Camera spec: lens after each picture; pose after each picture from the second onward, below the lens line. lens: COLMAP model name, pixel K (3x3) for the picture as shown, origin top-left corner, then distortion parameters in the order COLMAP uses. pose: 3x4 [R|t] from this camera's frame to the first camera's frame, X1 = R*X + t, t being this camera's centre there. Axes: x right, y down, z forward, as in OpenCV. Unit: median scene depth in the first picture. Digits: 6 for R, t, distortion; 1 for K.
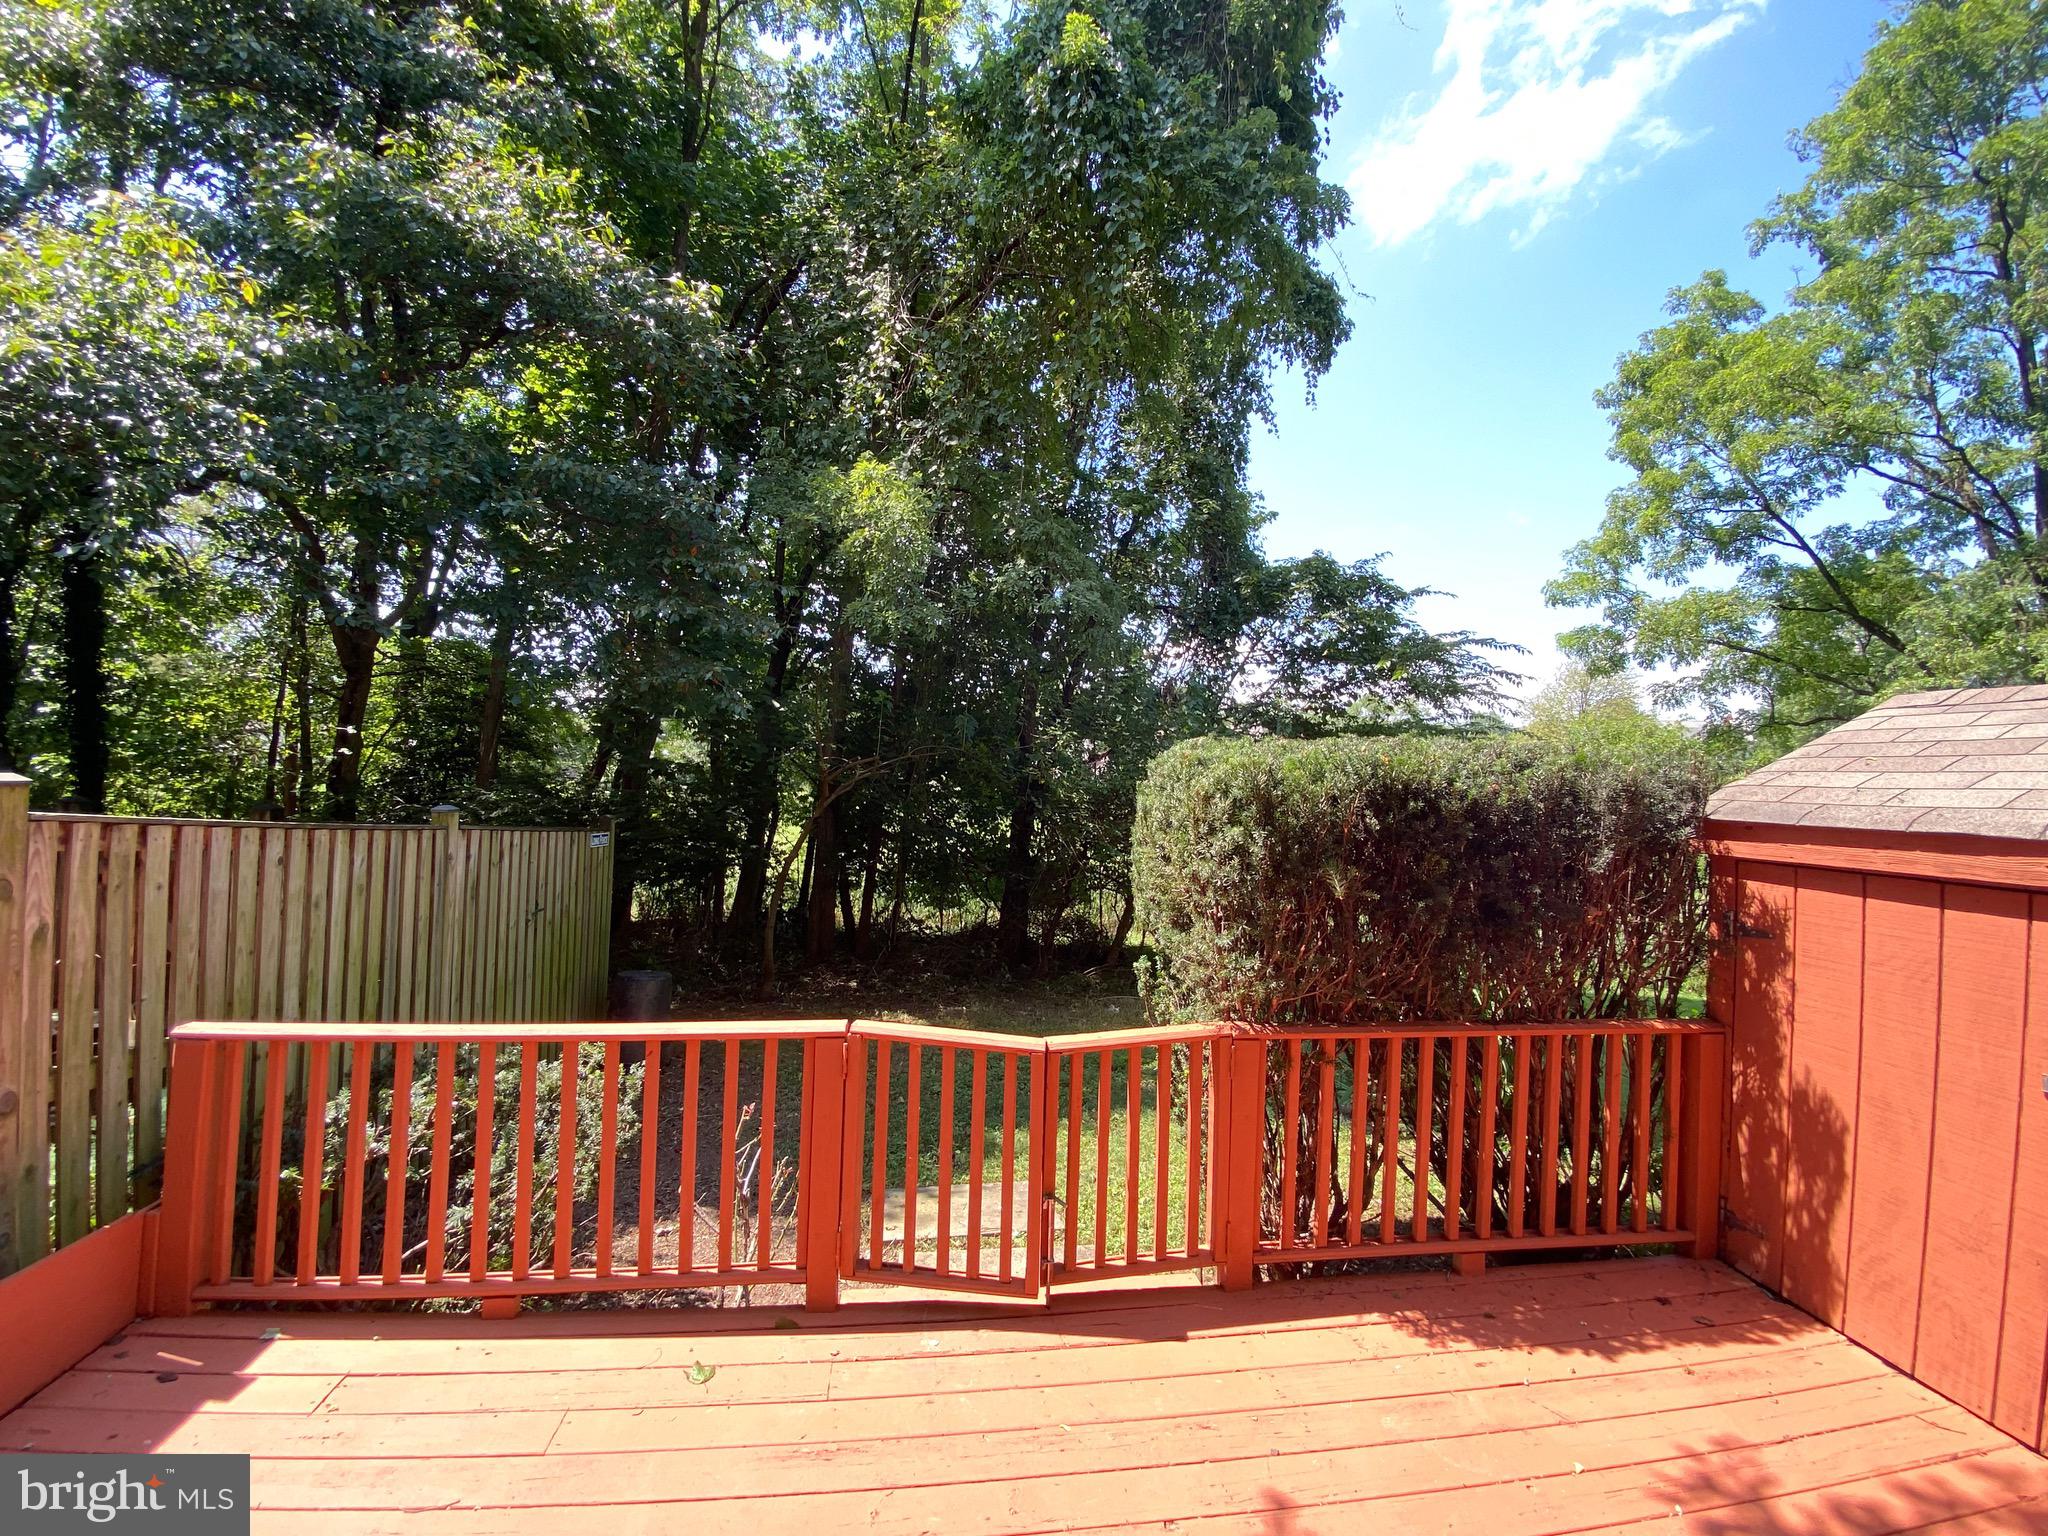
lens RADIAL K [[840.8, 0, 1026.7], [0, 840.8, 773.5], [0, 0, 1]] dist [-0.002442, -0.004954]
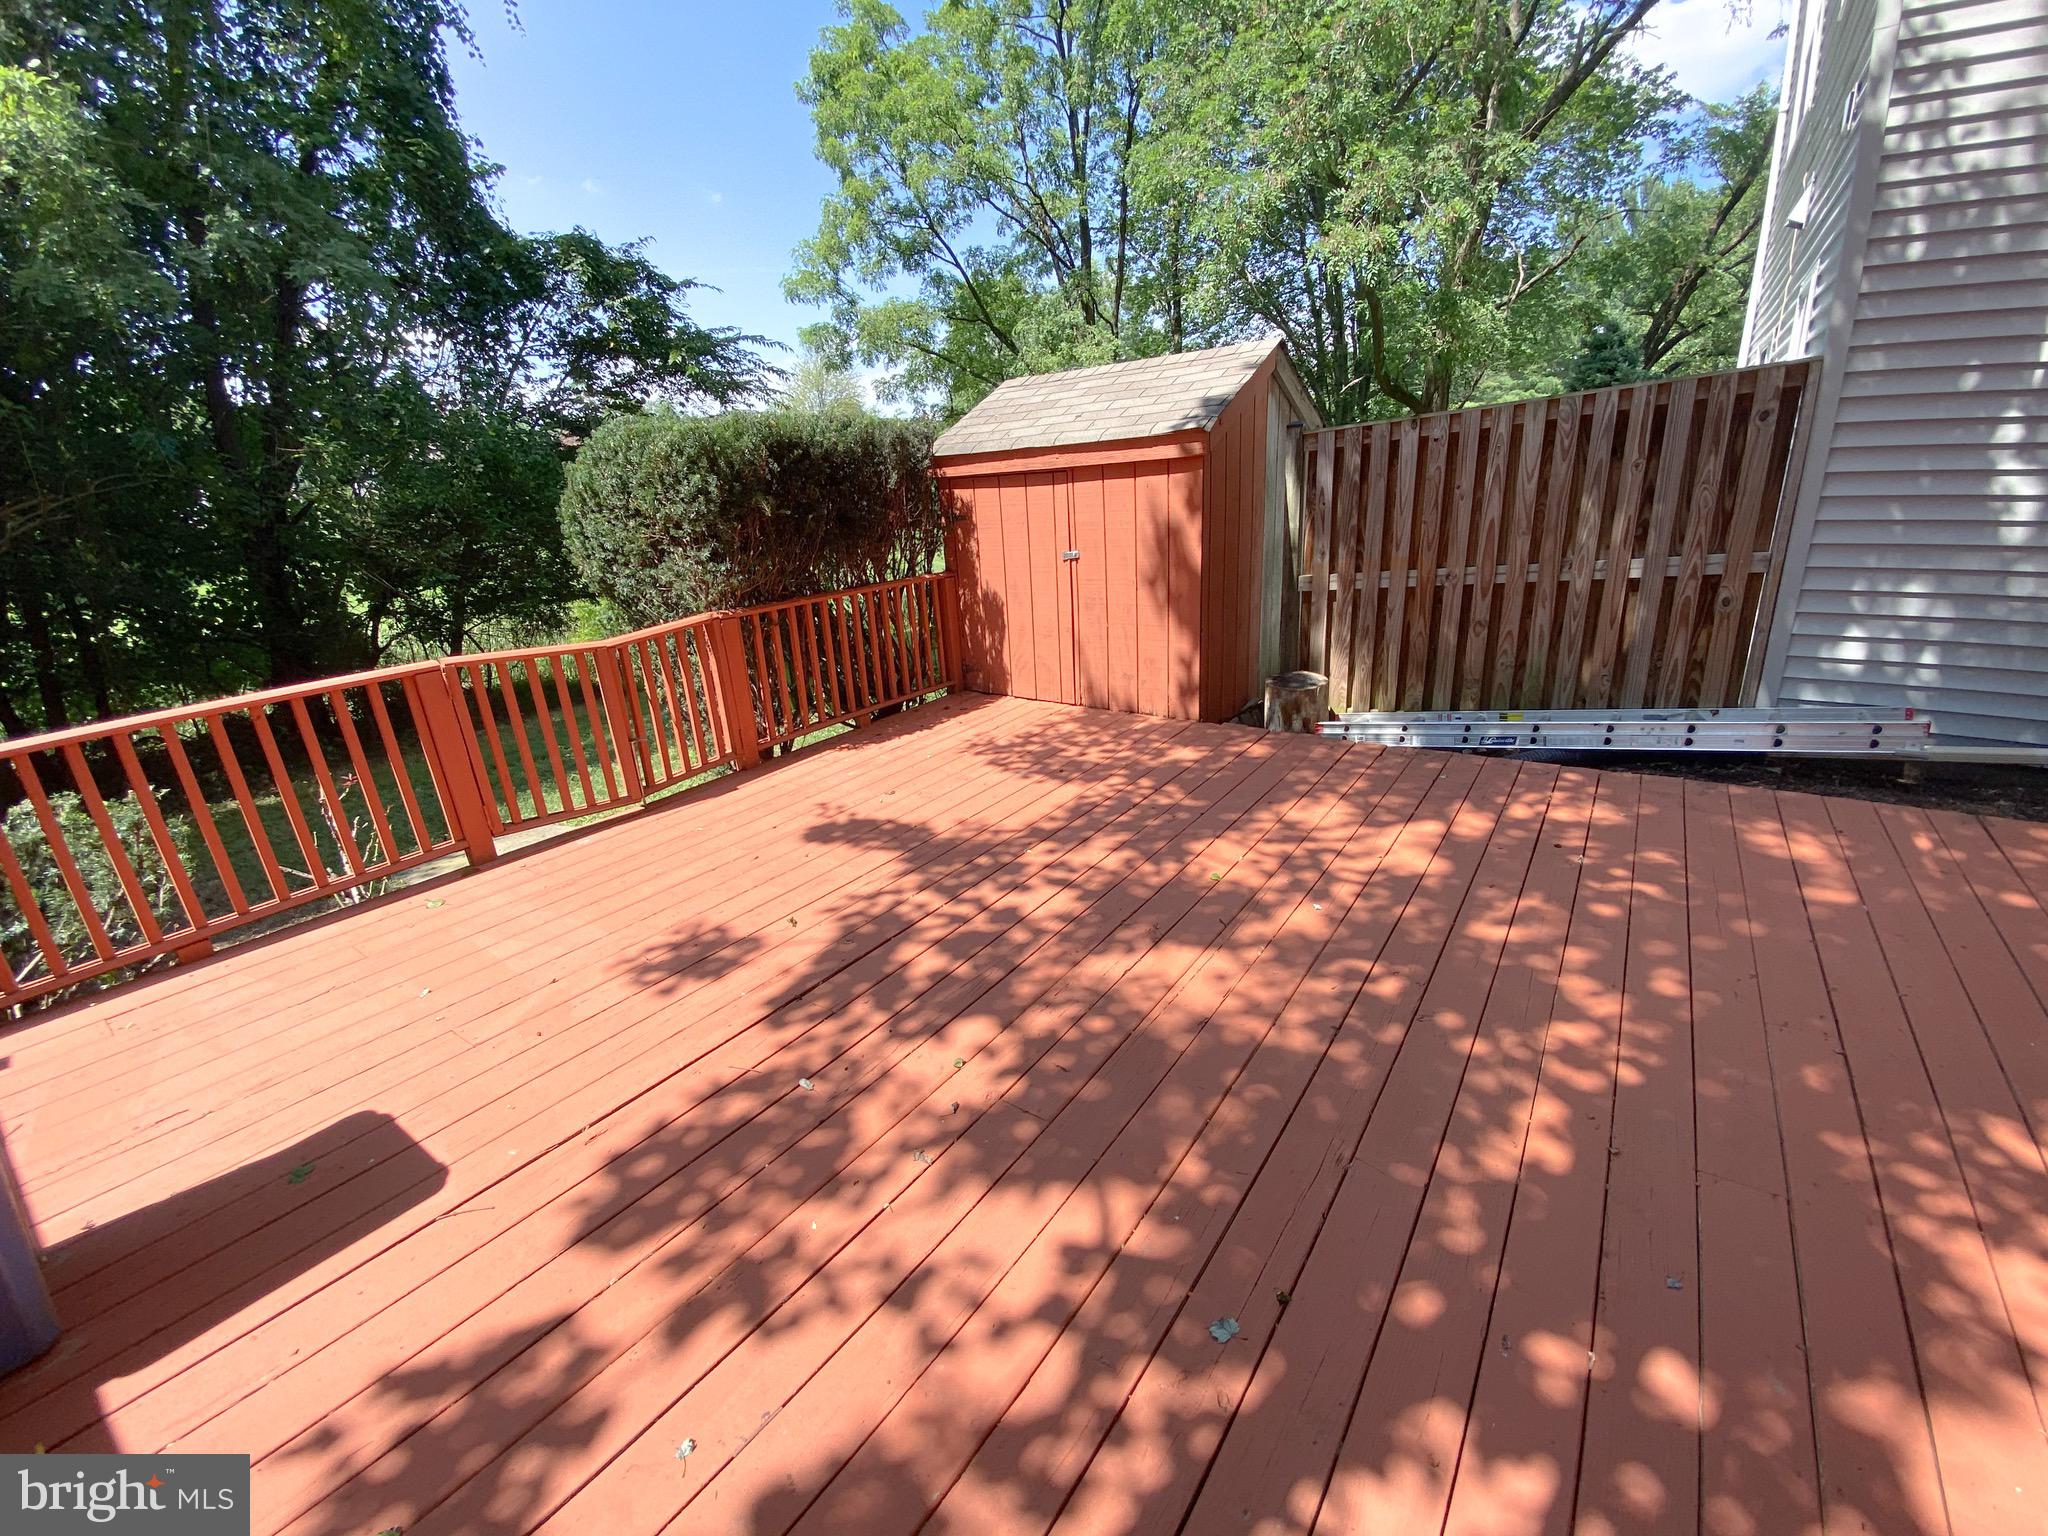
lens RADIAL K [[840.8, 0, 1035.9], [0, 840.8, 768.4], [0, 0, 1]] dist [-0.002442, -0.004954]
pose [[0.682640, -0.301773, 0.665535, -0.106968], [0.074093, 0.934638, 0.347795, 0.016702], [-0.726989, -0.188108, 0.660380, -0.115856]]
